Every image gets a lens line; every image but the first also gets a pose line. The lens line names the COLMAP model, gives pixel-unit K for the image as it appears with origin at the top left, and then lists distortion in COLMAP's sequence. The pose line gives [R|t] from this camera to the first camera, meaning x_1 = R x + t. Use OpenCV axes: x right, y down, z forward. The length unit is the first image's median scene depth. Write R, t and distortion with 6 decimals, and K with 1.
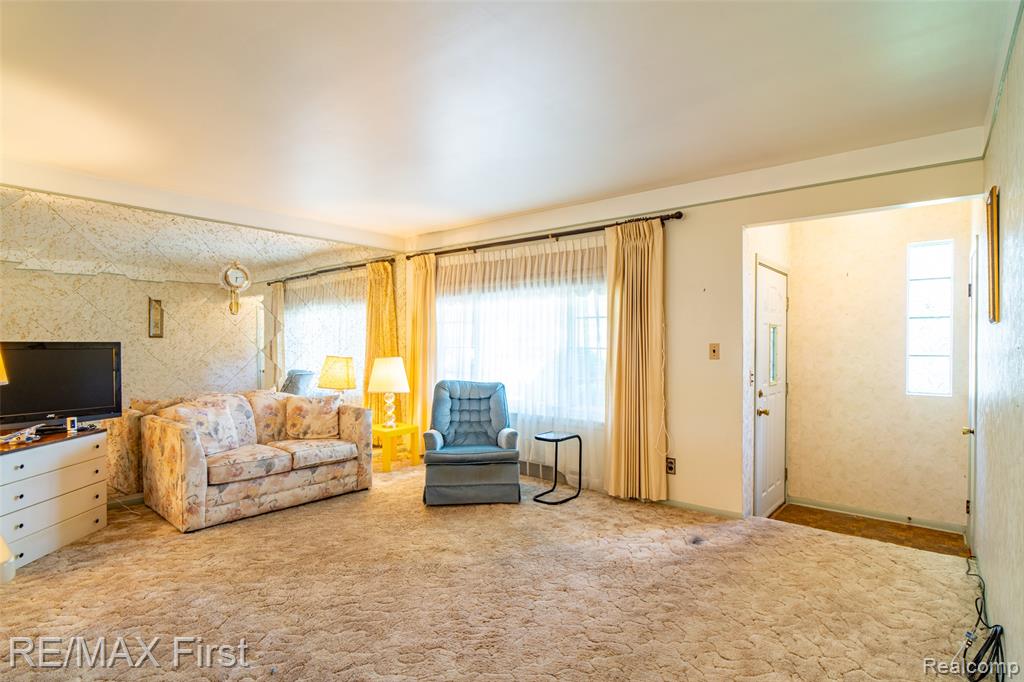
lens RADIAL K [[538.9, 0, 512.9], [0, 538.9, 350.3], [0, 0, 1]] dist [-0.003468, -0.000957]
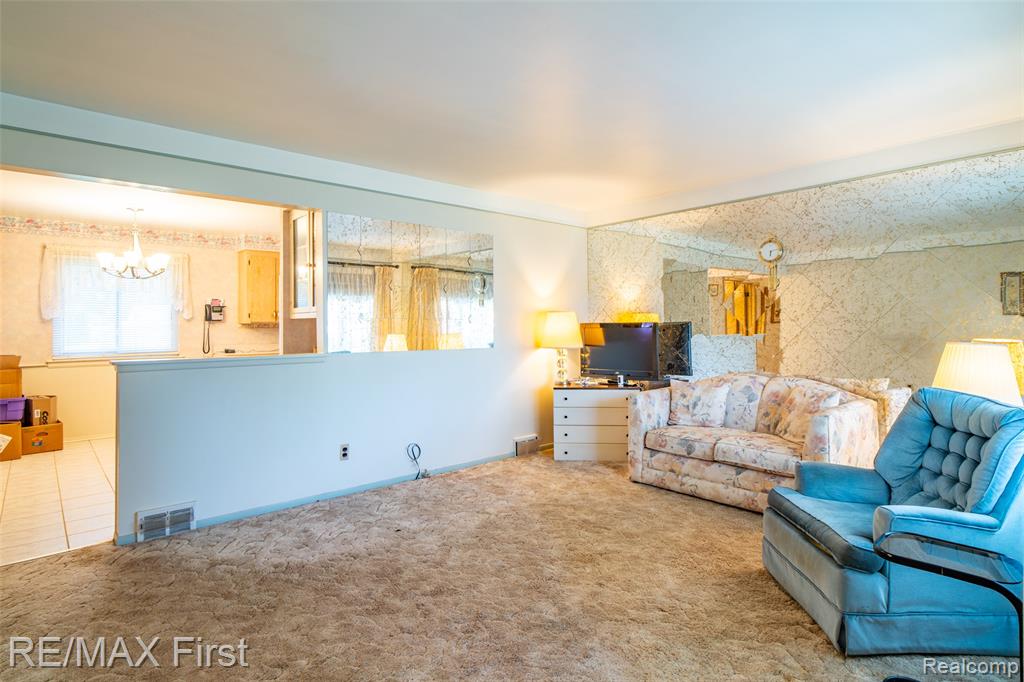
lens RADIAL K [[537.7, 0, 511.5], [0, 537.7, 320.9], [0, 0, 1]] dist [0.000703, -0.000327]
pose [[-0.169695, -0.010164, -0.985444, 0.559585], [-0.002107, 0.999948, -0.009950, -0.004812], [0.985494, 0.000388, -0.169708, 0.836951]]
